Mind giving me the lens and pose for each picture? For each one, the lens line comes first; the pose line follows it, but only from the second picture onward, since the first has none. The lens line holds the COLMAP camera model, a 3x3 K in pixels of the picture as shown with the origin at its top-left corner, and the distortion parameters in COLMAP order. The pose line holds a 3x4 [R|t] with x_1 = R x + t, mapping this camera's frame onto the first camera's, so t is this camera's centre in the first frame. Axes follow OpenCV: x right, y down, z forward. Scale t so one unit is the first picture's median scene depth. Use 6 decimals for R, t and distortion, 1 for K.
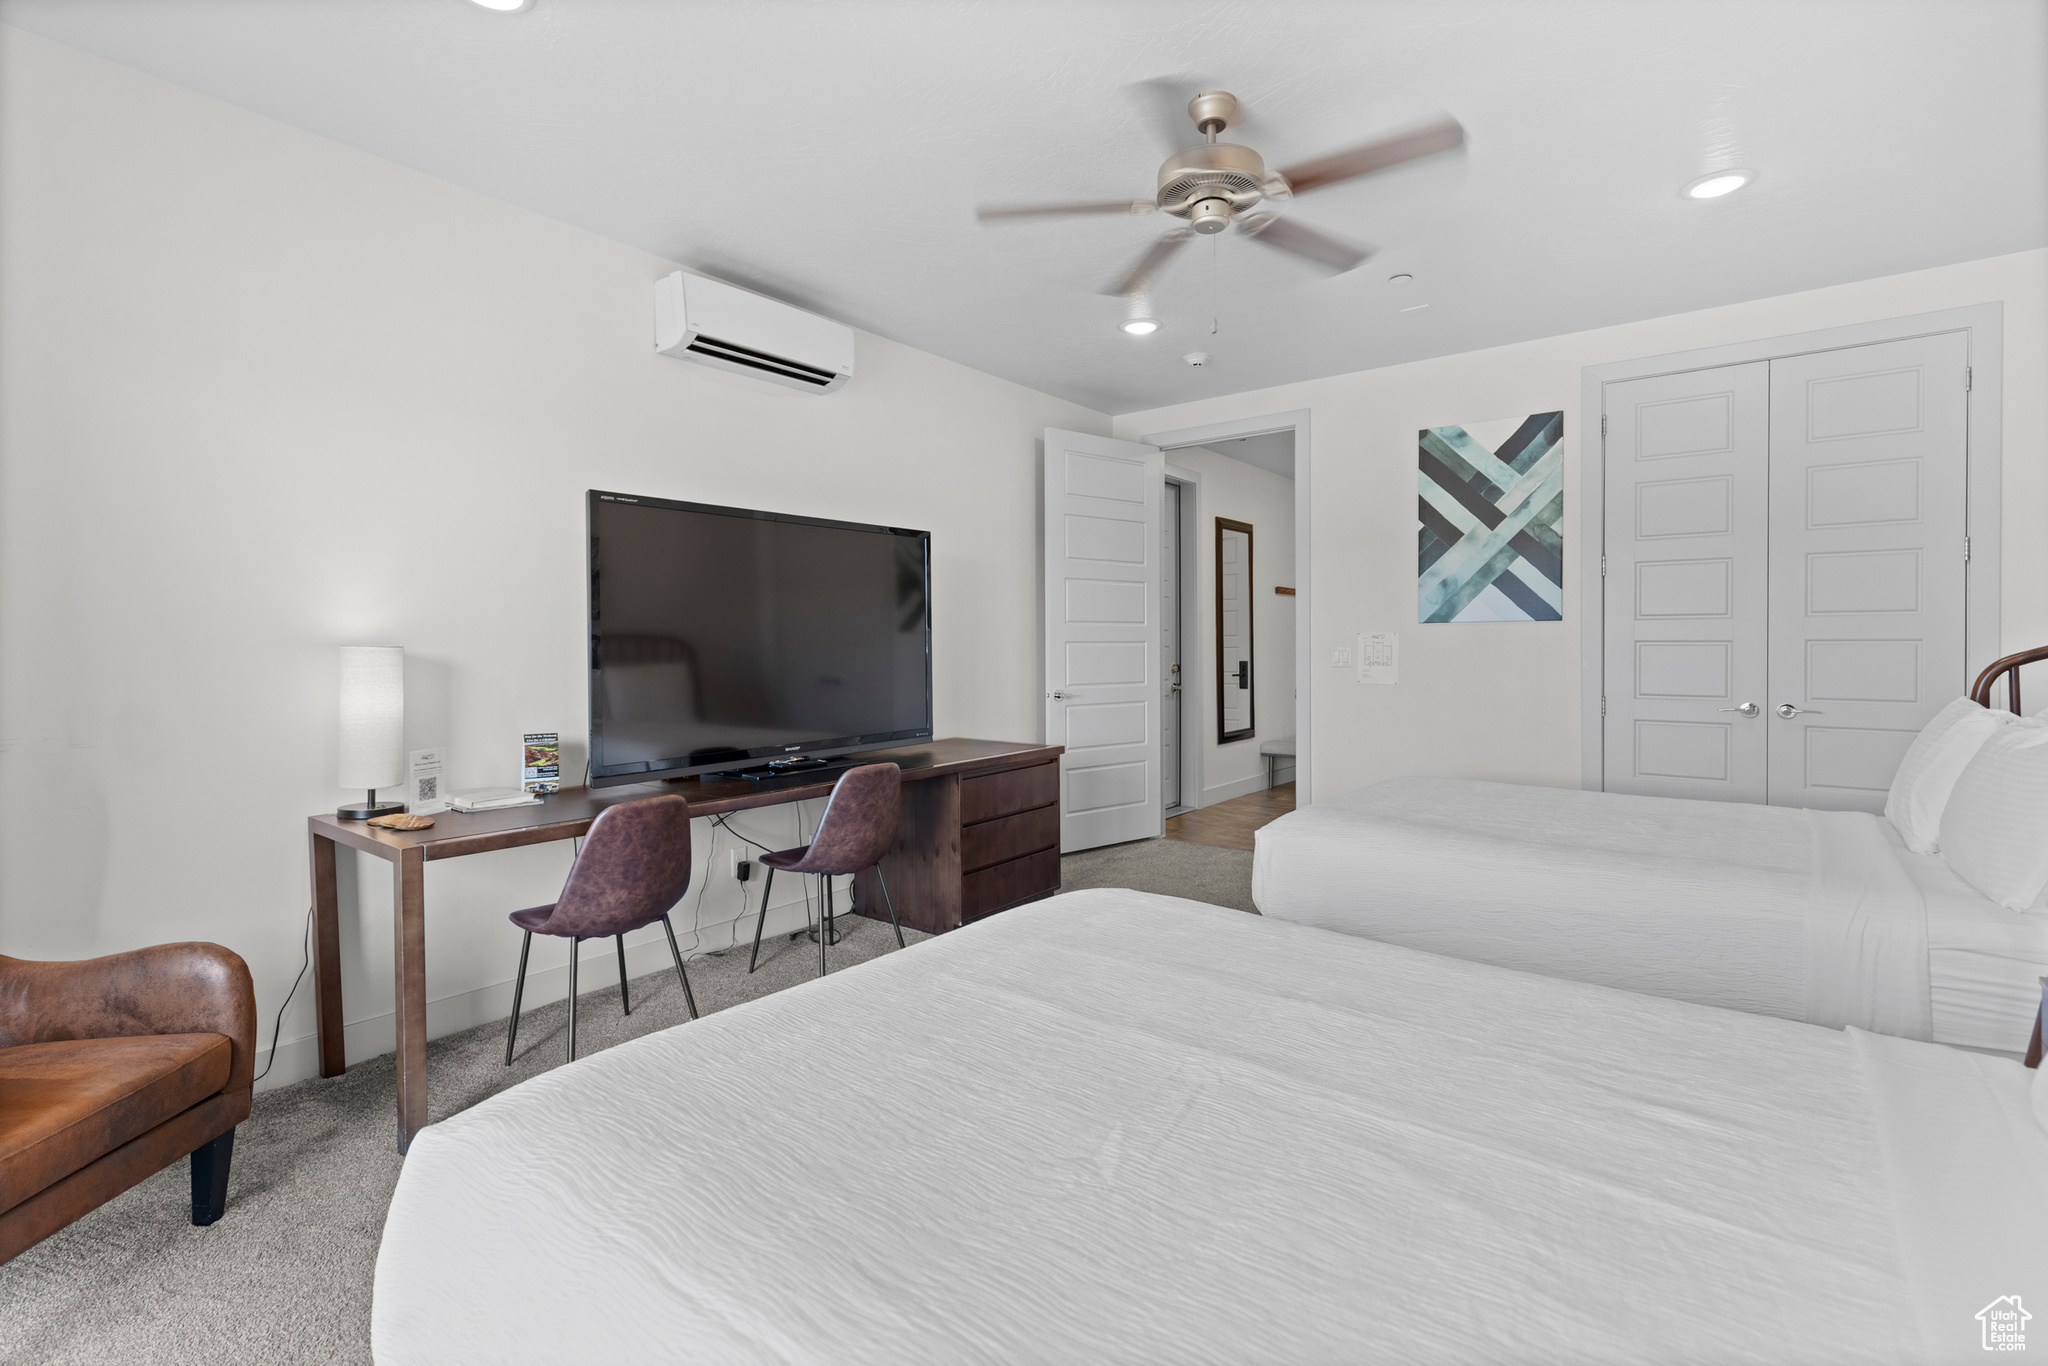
lens RADIAL K [[928.7, 0, 1020.7], [0, 928.7, 672.0], [0, 0, 1]] dist [0.012260, -0.004042]
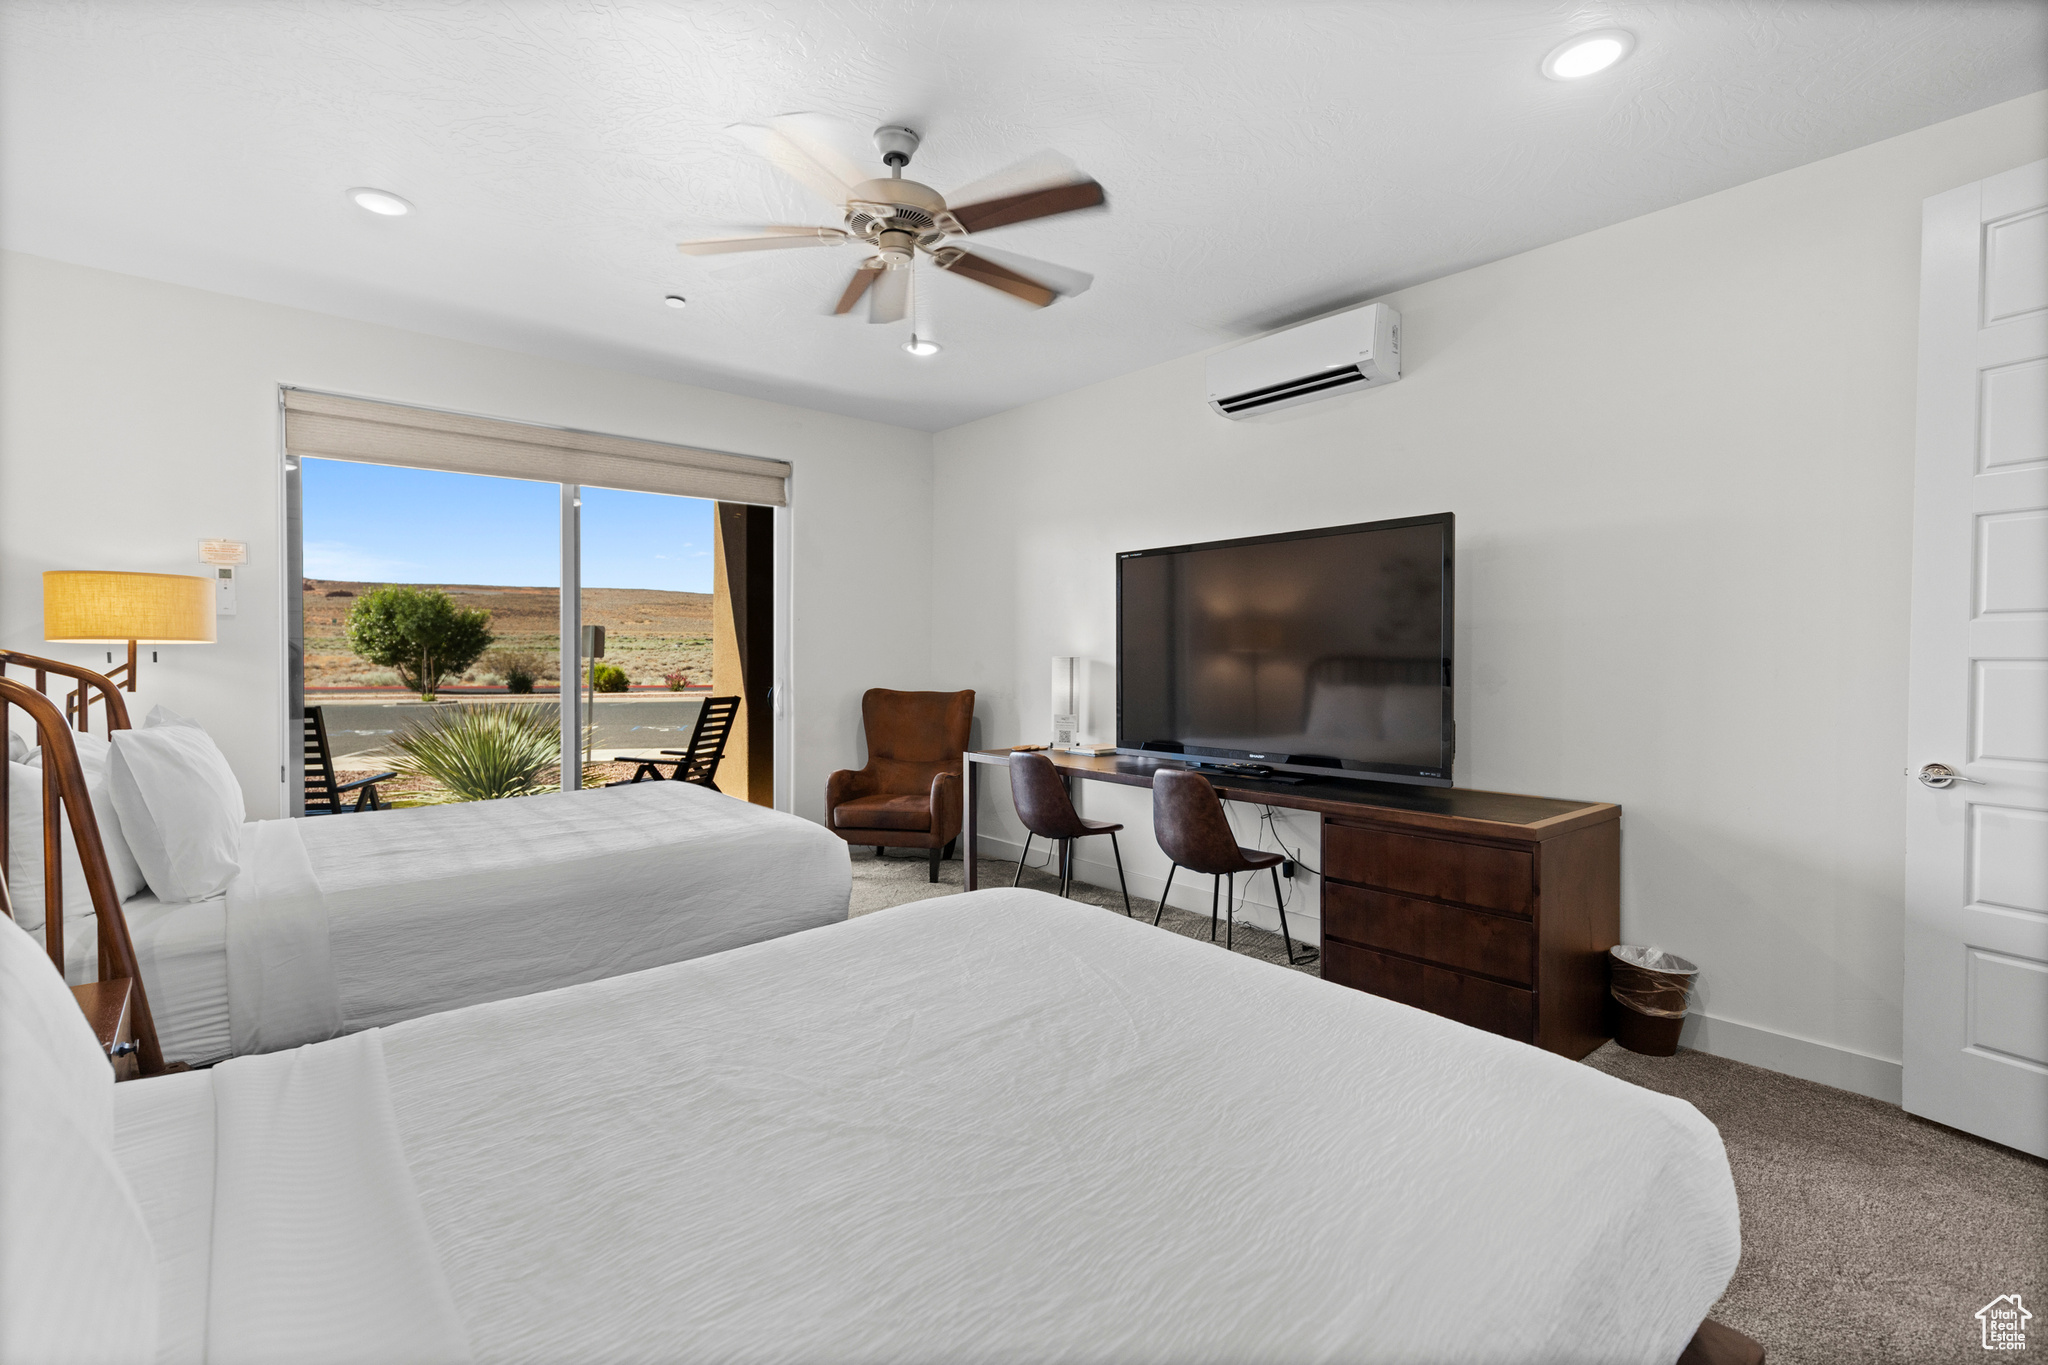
lens RADIAL K [[928.7, 0, 1020.7], [0, 928.7, 671.5], [0, 0, 1]] dist [0.012260, -0.004042]
pose [[-0.208201, 0.027298, -0.977705, 0.783042], [-0.027555, 0.999050, 0.033762, -0.039010], [0.977698, 0.033970, -0.207251, 0.879507]]
